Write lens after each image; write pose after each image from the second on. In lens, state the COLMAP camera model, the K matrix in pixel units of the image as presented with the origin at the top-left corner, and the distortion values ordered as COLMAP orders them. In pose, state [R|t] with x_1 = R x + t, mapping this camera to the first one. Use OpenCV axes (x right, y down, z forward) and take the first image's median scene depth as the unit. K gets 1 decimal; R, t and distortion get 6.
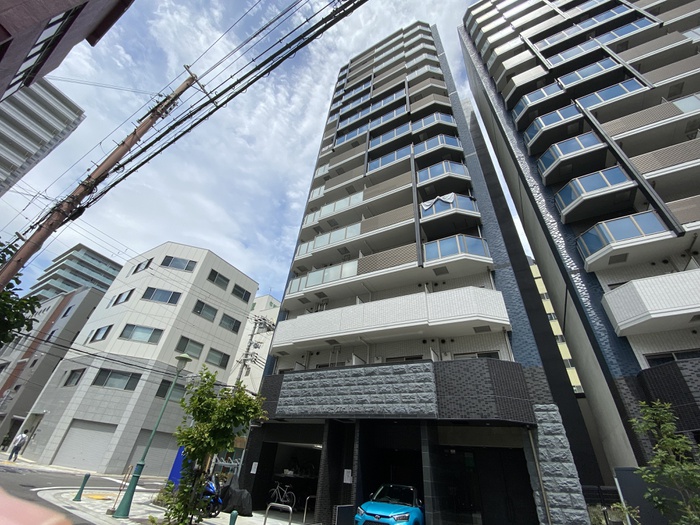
lens RADIAL K [[287.9, 0, 350.0], [0, 287.9, 262.5], [0, 0, 1]] dist [0.018745, -0.019372]
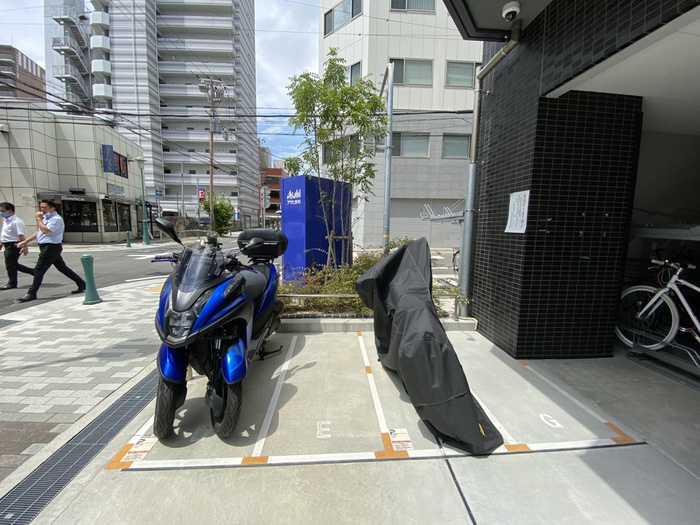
lens RADIAL K [[287.9, 0, 350.0], [0, 287.9, 262.5], [0, 0, 1]] dist [0.018745, -0.019372]
pose [[0.547008, 0.024564, -0.836767, -0.172643], [0.516460, 0.776766, 0.360421, 0.481378], [0.658826, -0.629310, 0.412211, 0.646773]]
